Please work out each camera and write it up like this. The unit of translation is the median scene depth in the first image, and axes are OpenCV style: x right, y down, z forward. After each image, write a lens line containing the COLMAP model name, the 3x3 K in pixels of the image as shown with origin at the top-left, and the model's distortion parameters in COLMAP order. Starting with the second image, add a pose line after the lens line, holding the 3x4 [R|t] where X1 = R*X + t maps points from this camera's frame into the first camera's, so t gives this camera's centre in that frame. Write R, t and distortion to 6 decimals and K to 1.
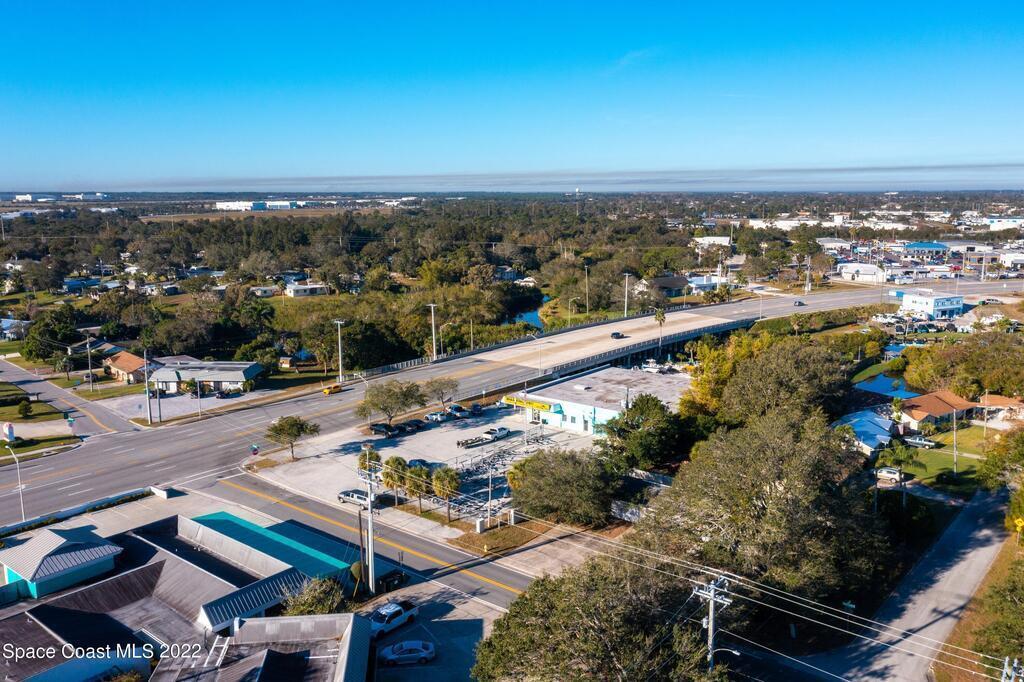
lens RADIAL K [[820.6, 0, 509.9], [0, 820.6, 341.9], [0, 0, 1]] dist [0.008861, -0.006531]
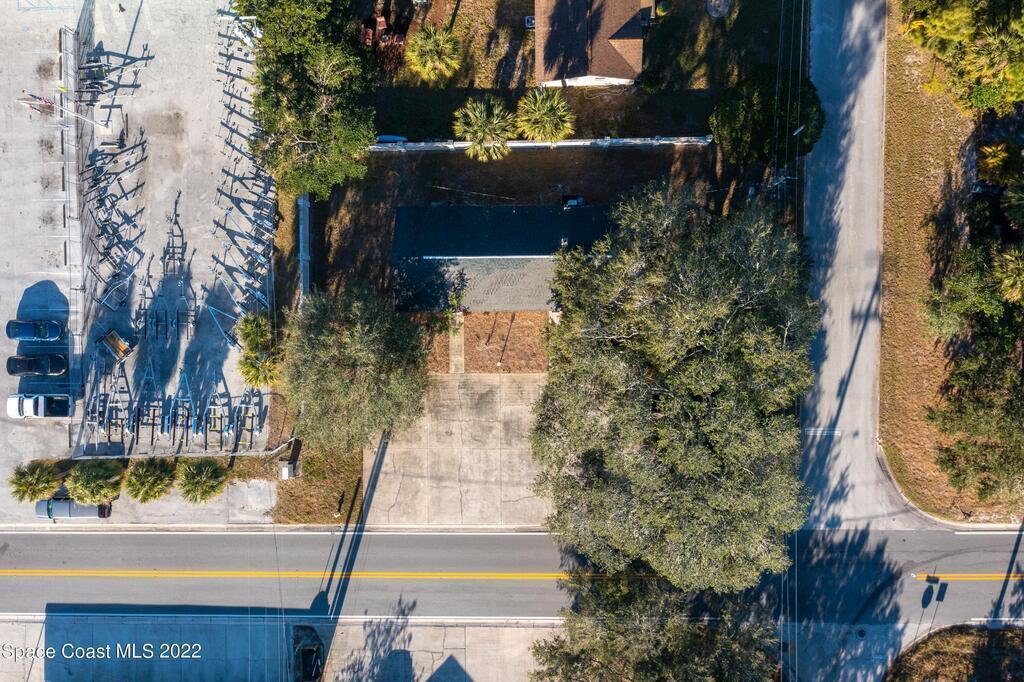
lens RADIAL K [[820.6, 0, 511.5], [0, 820.6, 341.1], [0, 0, 1]] dist [0.008861, -0.006531]
pose [[0.776674, -0.629121, -0.031383, 0.184774], [0.145049, 0.130141, 0.980828, -0.405875], [-0.612975, -0.766336, 0.192330, 0.756989]]
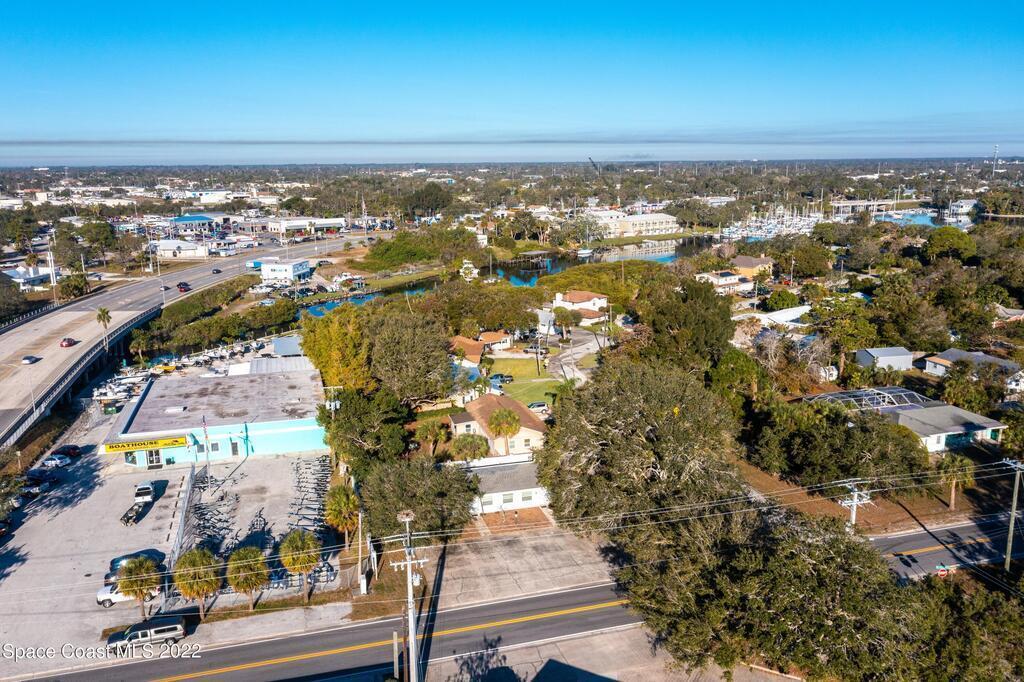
lens RADIAL K [[820.6, 0, 512.8], [0, 820.6, 340.2], [0, 0, 1]] dist [0.008861, -0.006531]
pose [[0.577857, -0.175497, 0.797046, -0.491182], [0.154287, 0.982487, 0.104471, -0.061607], [-0.801422, 0.062604, 0.594814, 0.361417]]
